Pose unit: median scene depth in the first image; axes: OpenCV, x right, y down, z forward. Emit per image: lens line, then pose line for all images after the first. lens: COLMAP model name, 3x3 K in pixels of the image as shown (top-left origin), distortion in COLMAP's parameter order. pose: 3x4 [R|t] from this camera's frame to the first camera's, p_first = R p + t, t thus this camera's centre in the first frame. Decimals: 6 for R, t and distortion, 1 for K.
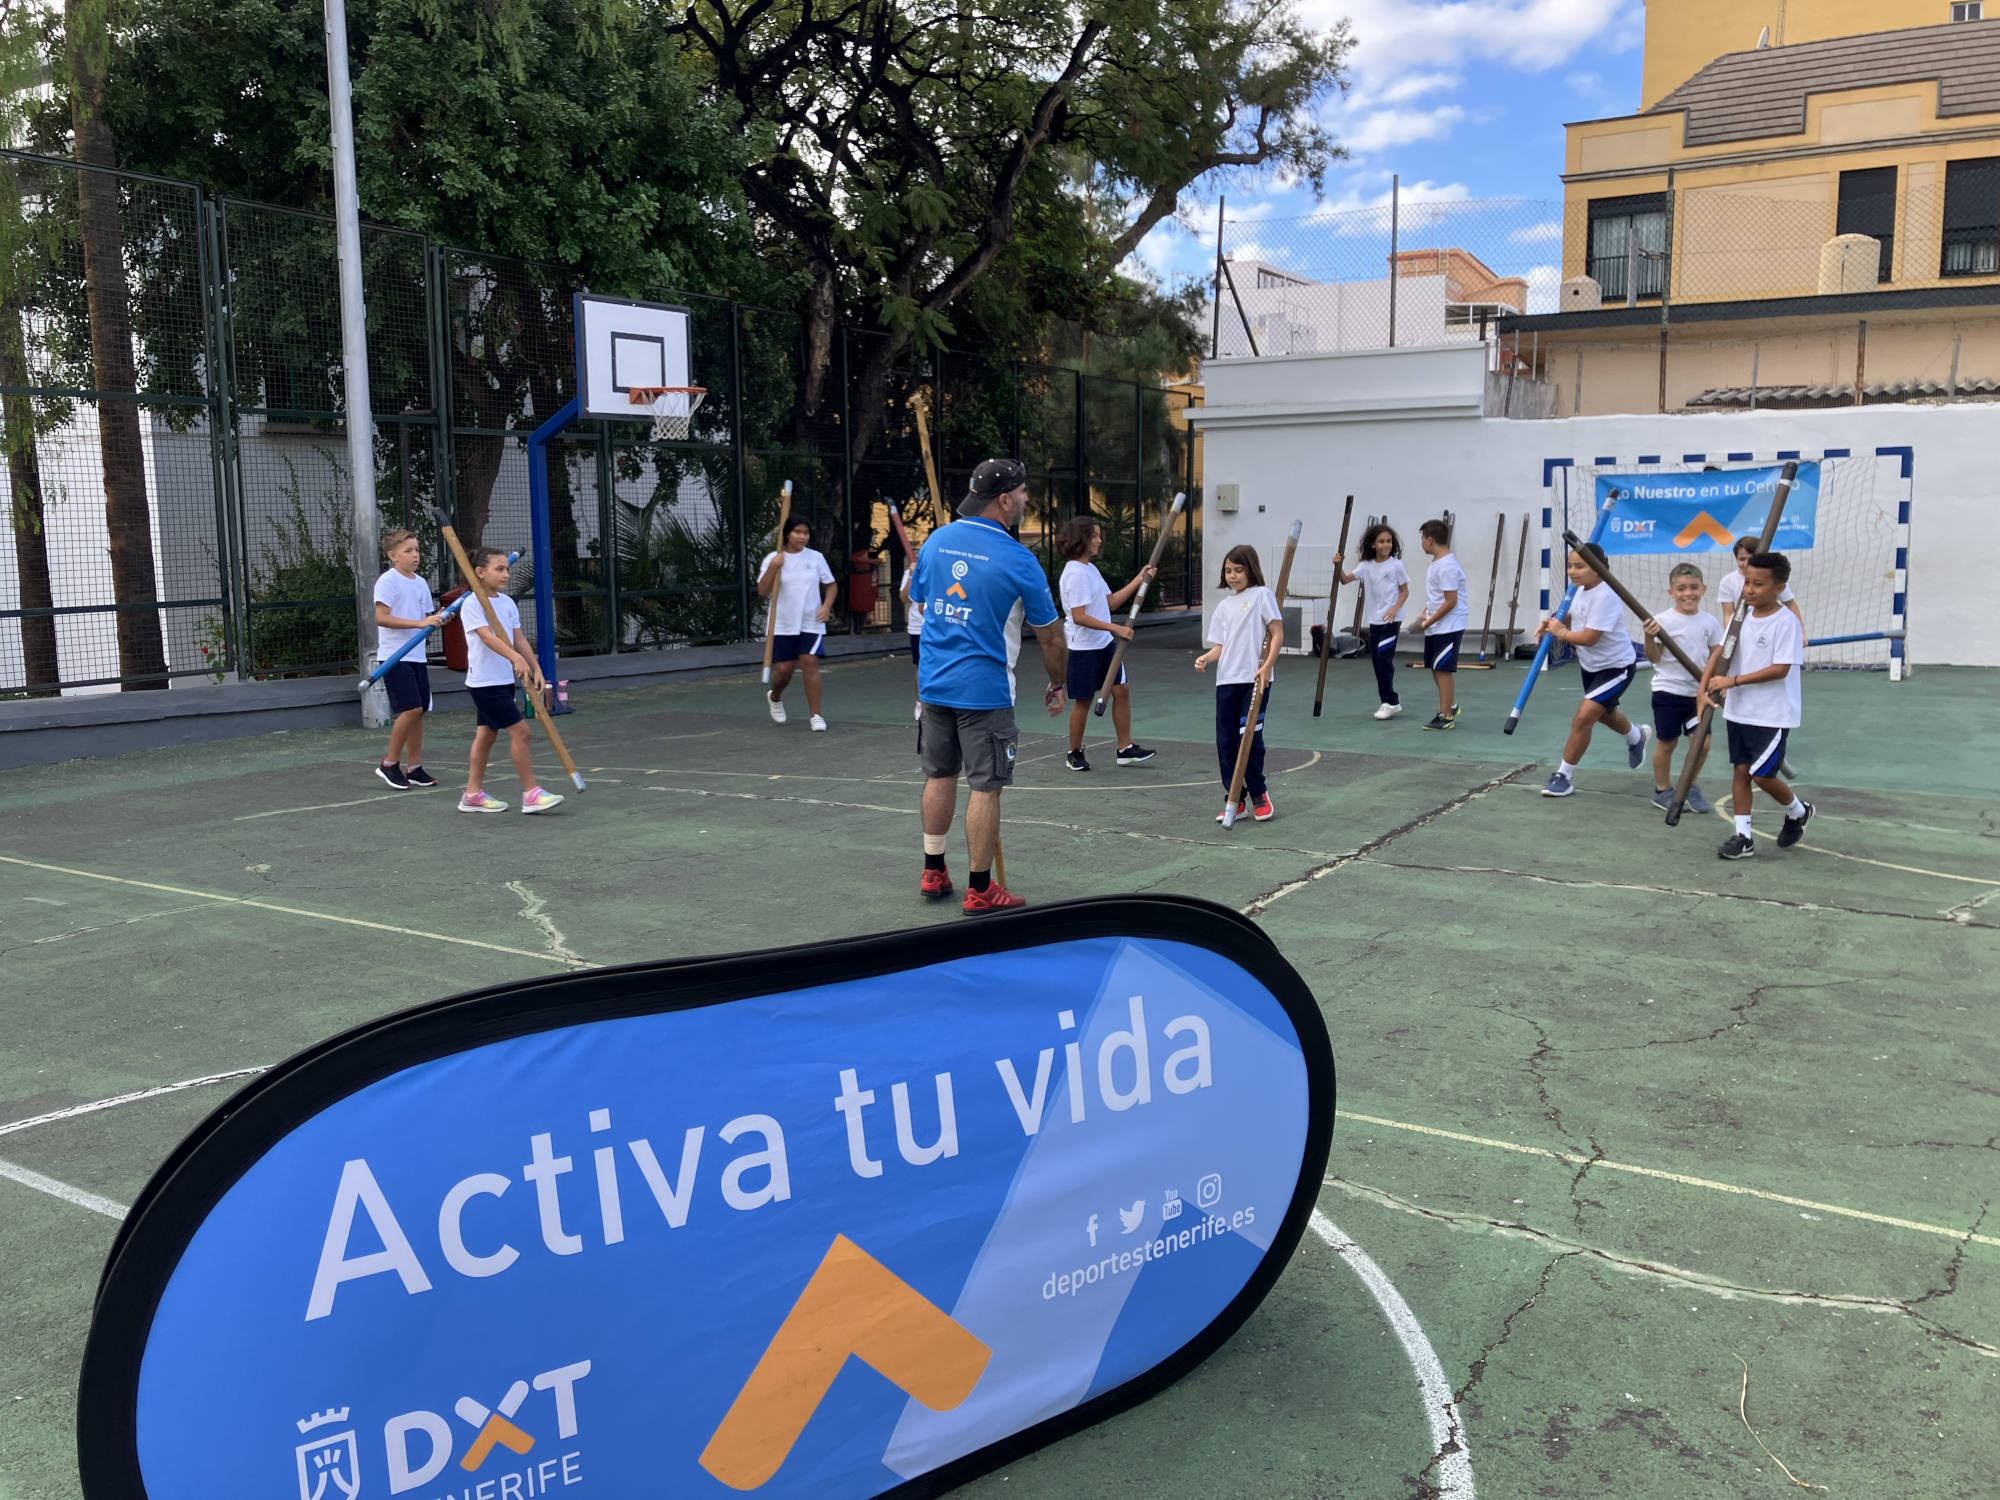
lens RADIAL K [[1668.3, 0, 1000.0], [0, 1668.3, 750.0], [0, 0, 1]] dist [0.005528, -0.020092]
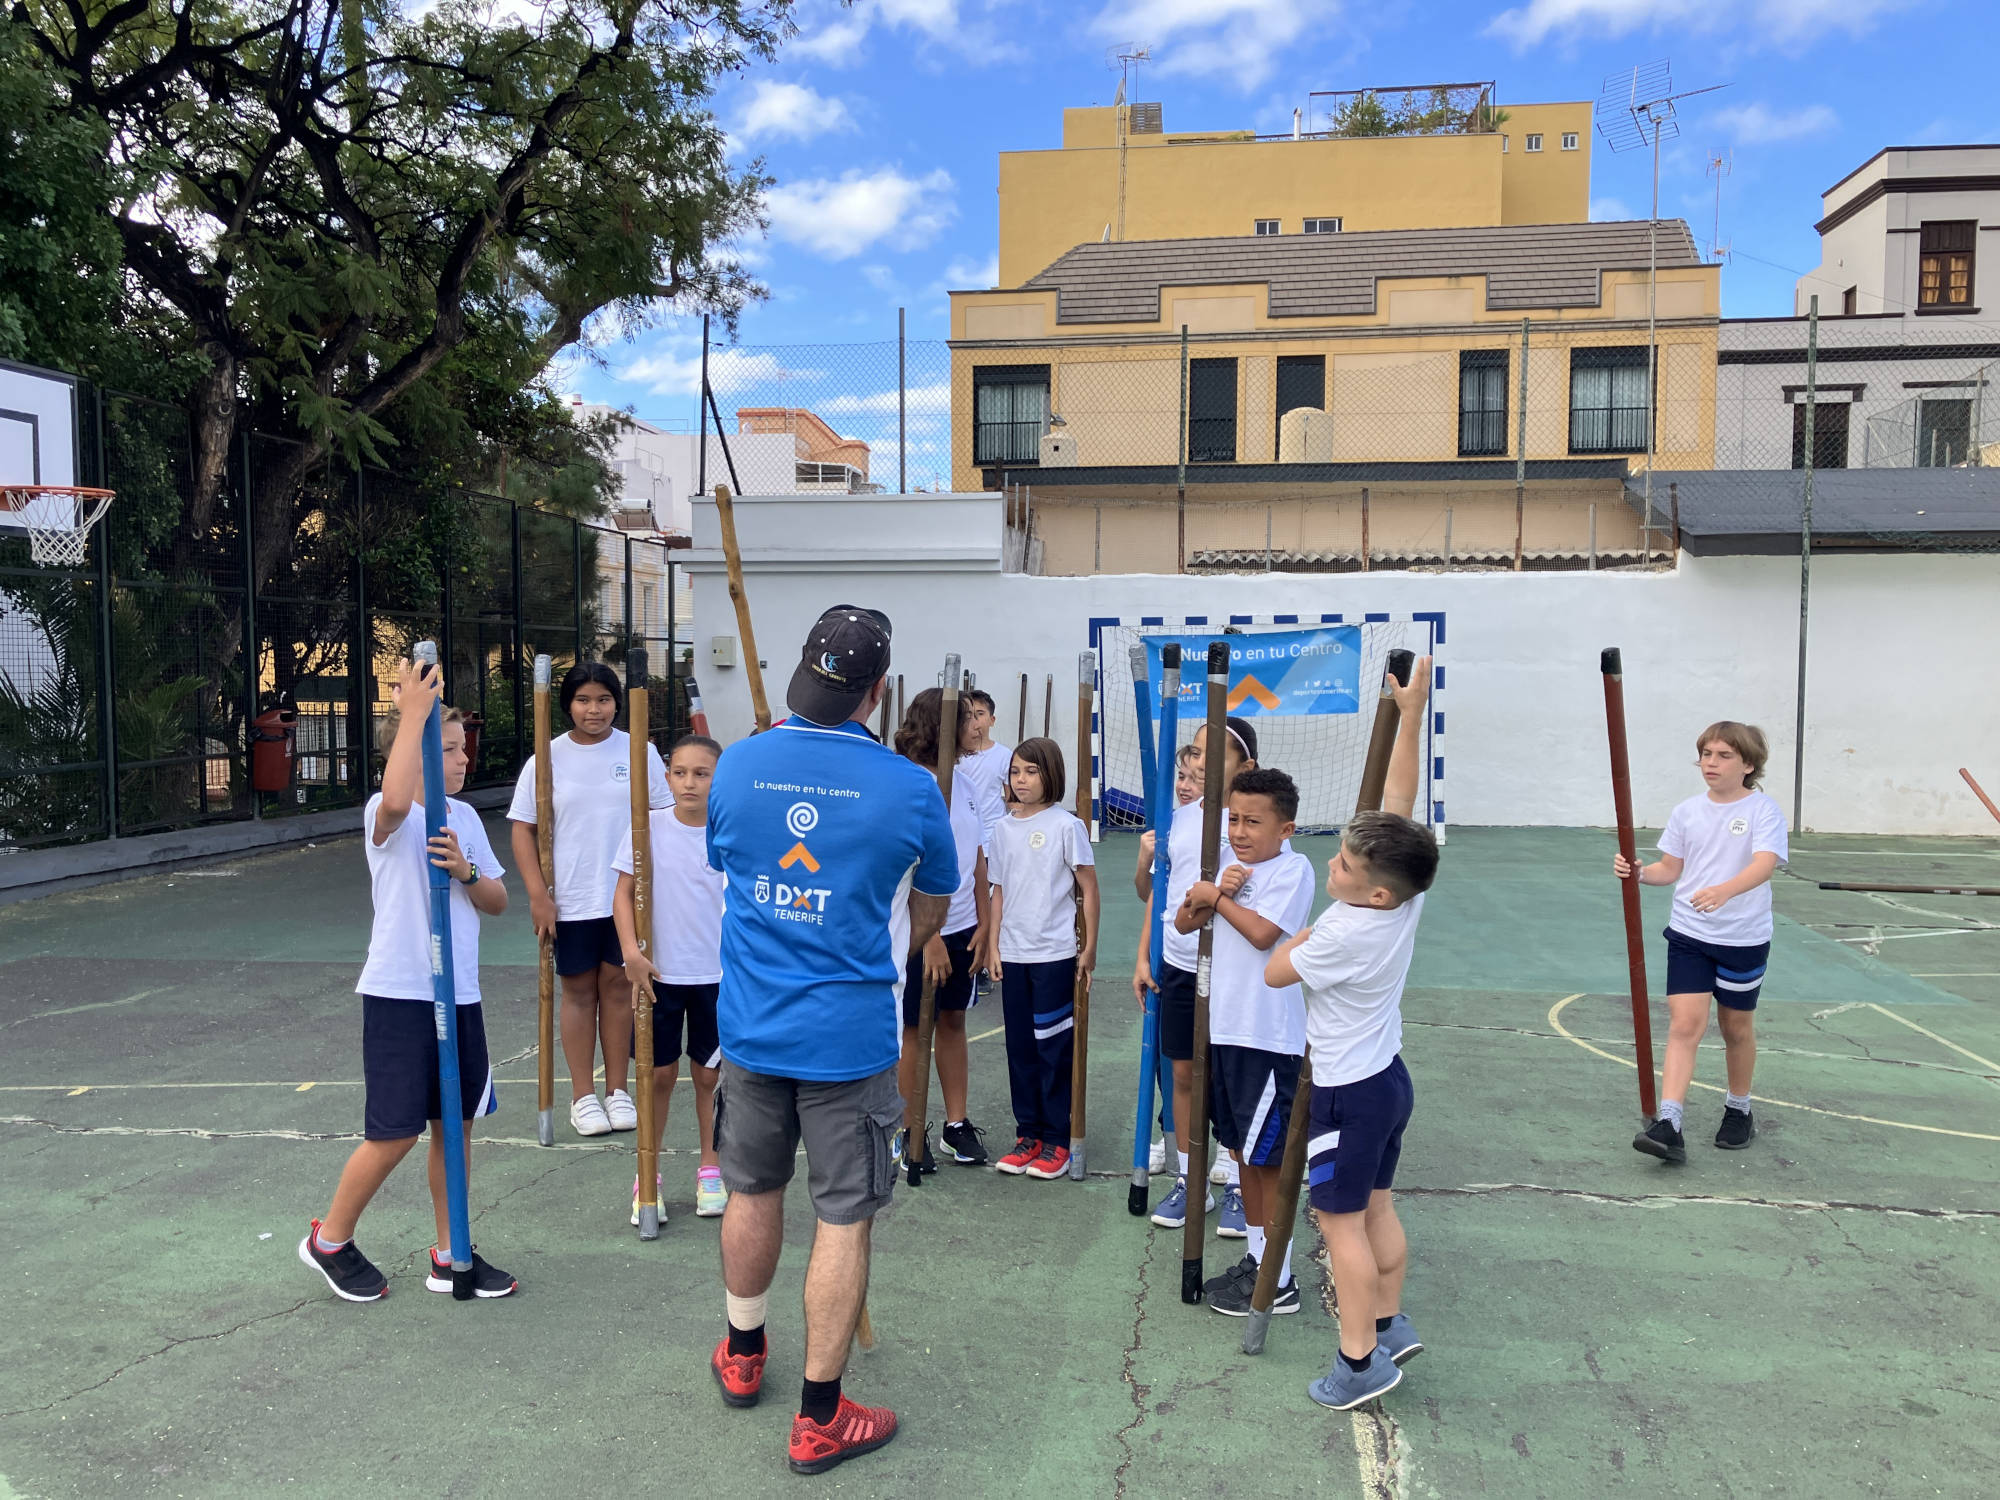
lens RADIAL K [[1649.3, 0, 1000.0], [0, 1649.3, 750.0], [0, 0, 1]] dist [0.030491, -0.018931]
pose [[0.919277, -0.009811, 0.393490, -0.077547], [0.043713, 0.996050, -0.077289, -0.028427], [-0.391177, 0.088251, 0.916074, 0.164496]]
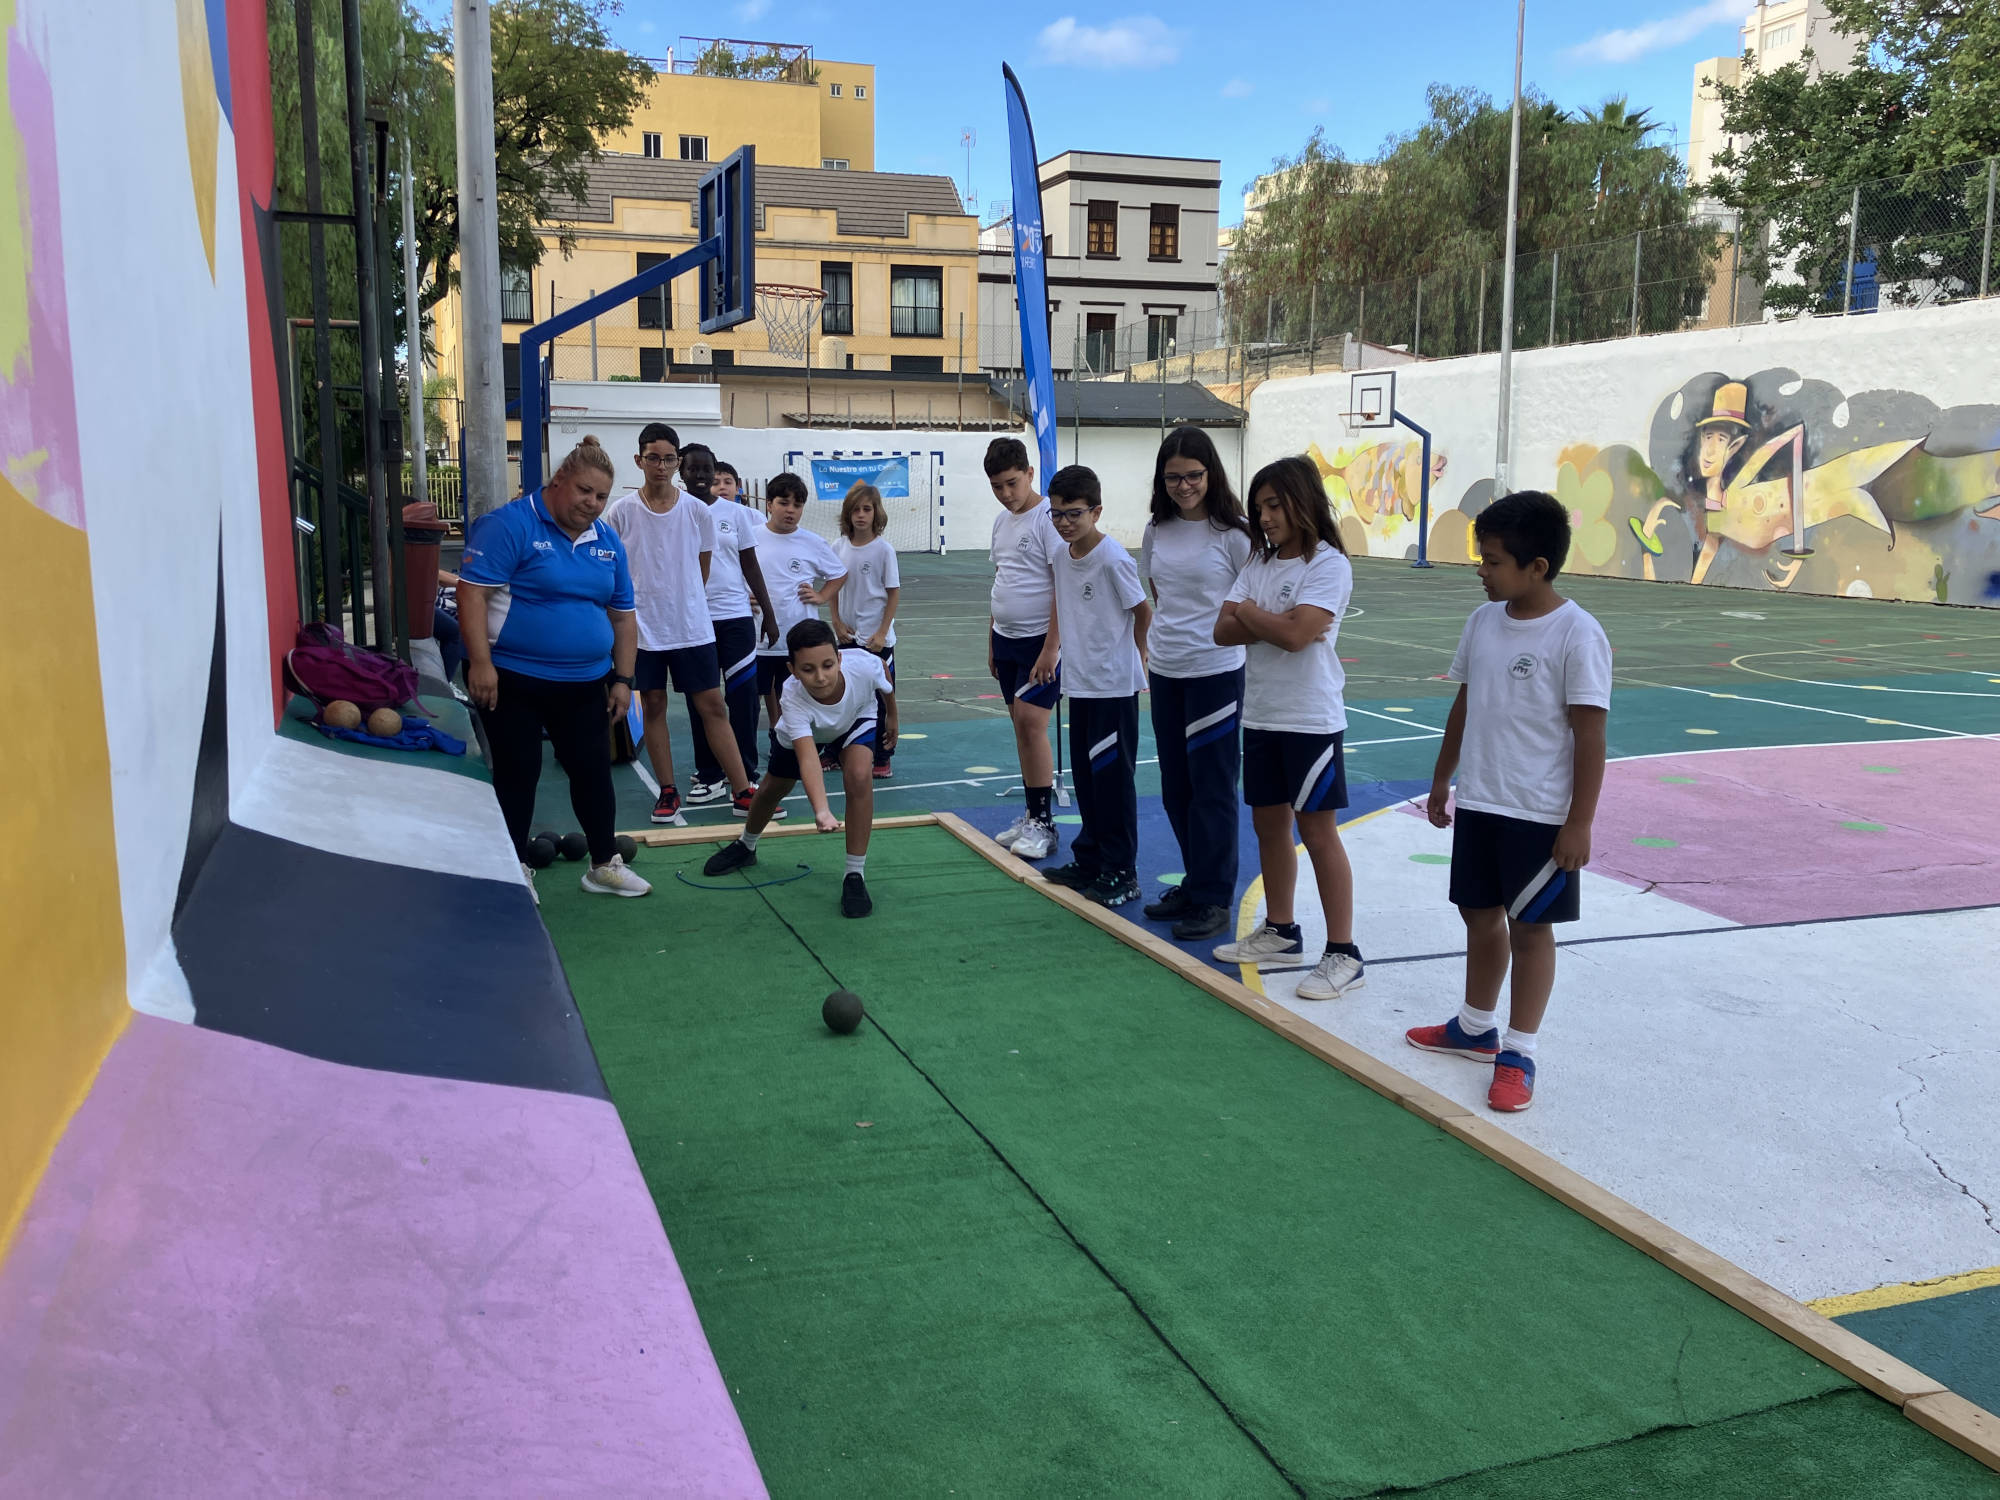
lens RADIAL K [[1649.3, 0, 1000.0], [0, 1649.3, 750.0], [0, 0, 1]] dist [0.030491, -0.018931]
pose [[0.636869, -0.112391, 0.762736, -0.960168], [0.096087, 0.993175, 0.066116, 0.066059], [-0.764961, 0.031182, 0.643321, -0.402704]]
